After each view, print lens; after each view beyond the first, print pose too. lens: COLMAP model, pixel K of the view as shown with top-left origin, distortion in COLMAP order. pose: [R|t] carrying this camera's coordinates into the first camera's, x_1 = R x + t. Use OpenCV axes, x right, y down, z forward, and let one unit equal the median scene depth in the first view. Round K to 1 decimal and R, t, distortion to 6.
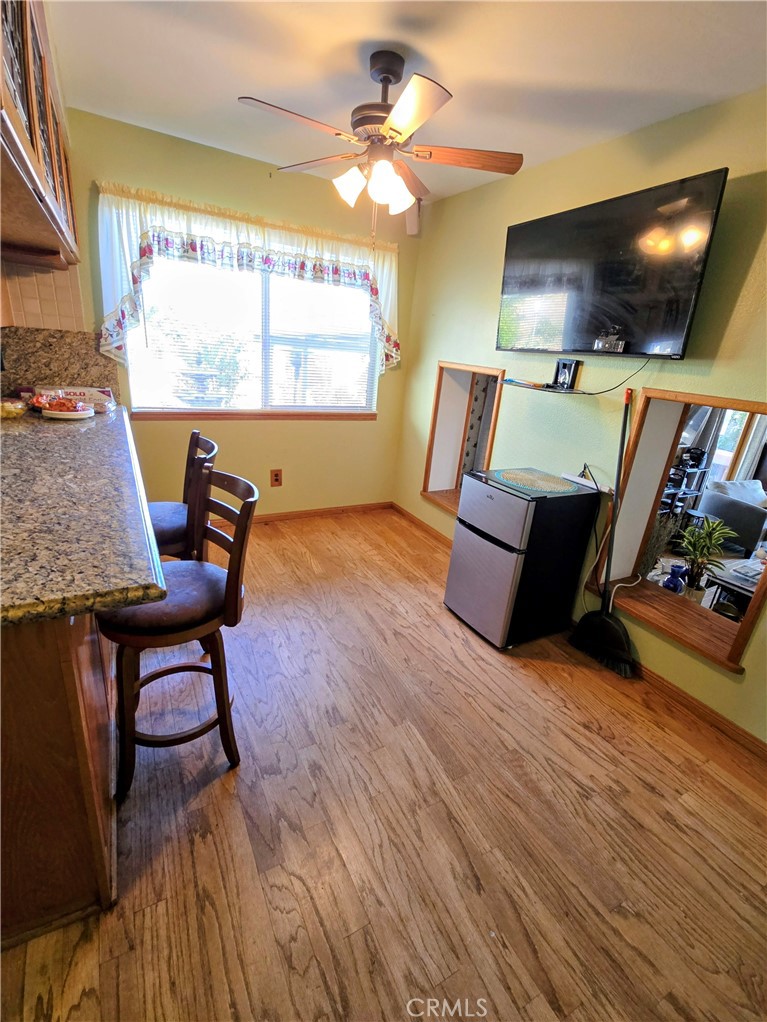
lens RADIAL K [[451.0, 0, 383.5], [0, 451.0, 511.0], [0, 0, 1]] dist [0.017591, -0.012710]
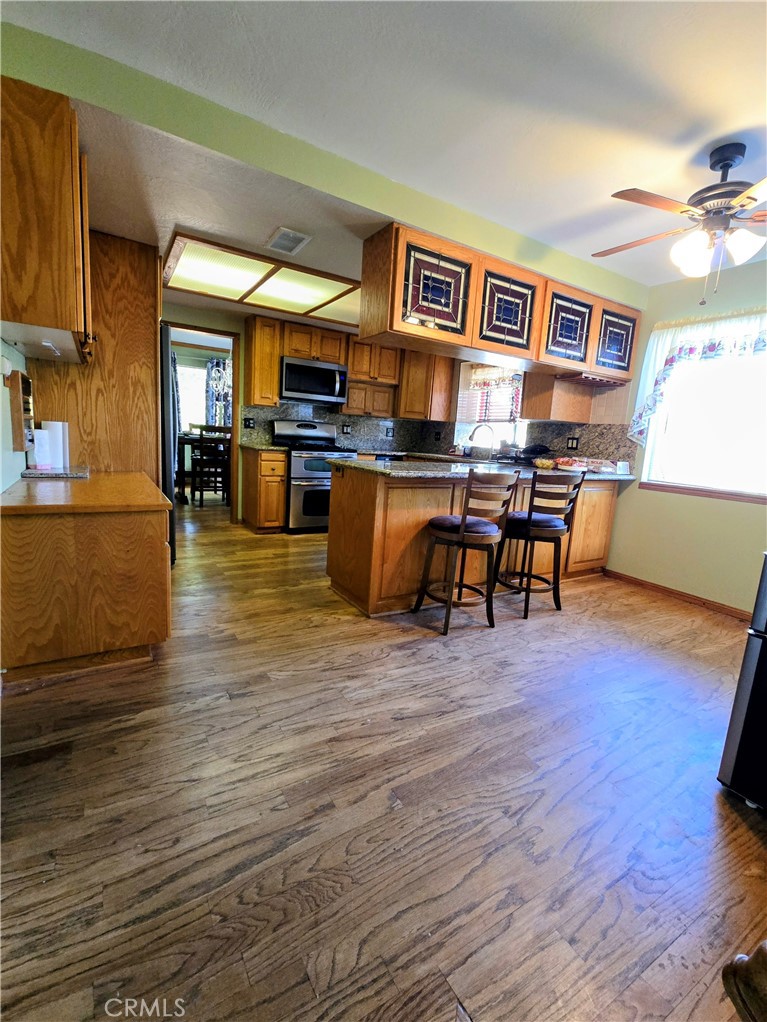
lens RADIAL K [[451.0, 0, 383.5], [0, 451.0, 511.0], [0, 0, 1]] dist [0.017591, -0.012710]
pose [[0.051094, 0.078133, -0.995633, 1.568478], [-0.398620, 0.915675, 0.051401, 0.185013], [0.915692, 0.394253, 0.077931, 0.606071]]
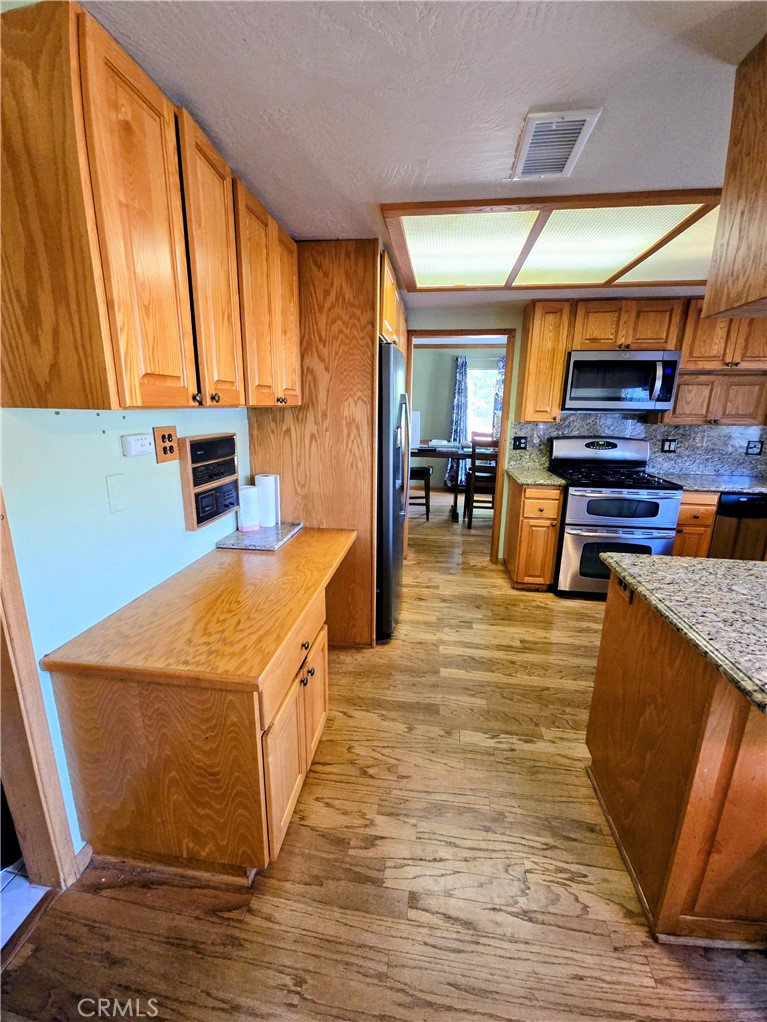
lens RADIAL K [[426.6, 0, 379.9], [0, 426.6, 510.6], [0, 0, 1]] dist [-0.003270, 0.000106]
pose [[-0.591221, 0.095538, -0.800831, 0.463881], [-0.337474, 0.872545, 0.353236, -0.150039], [0.732509, 0.479100, -0.483626, 0.467792]]
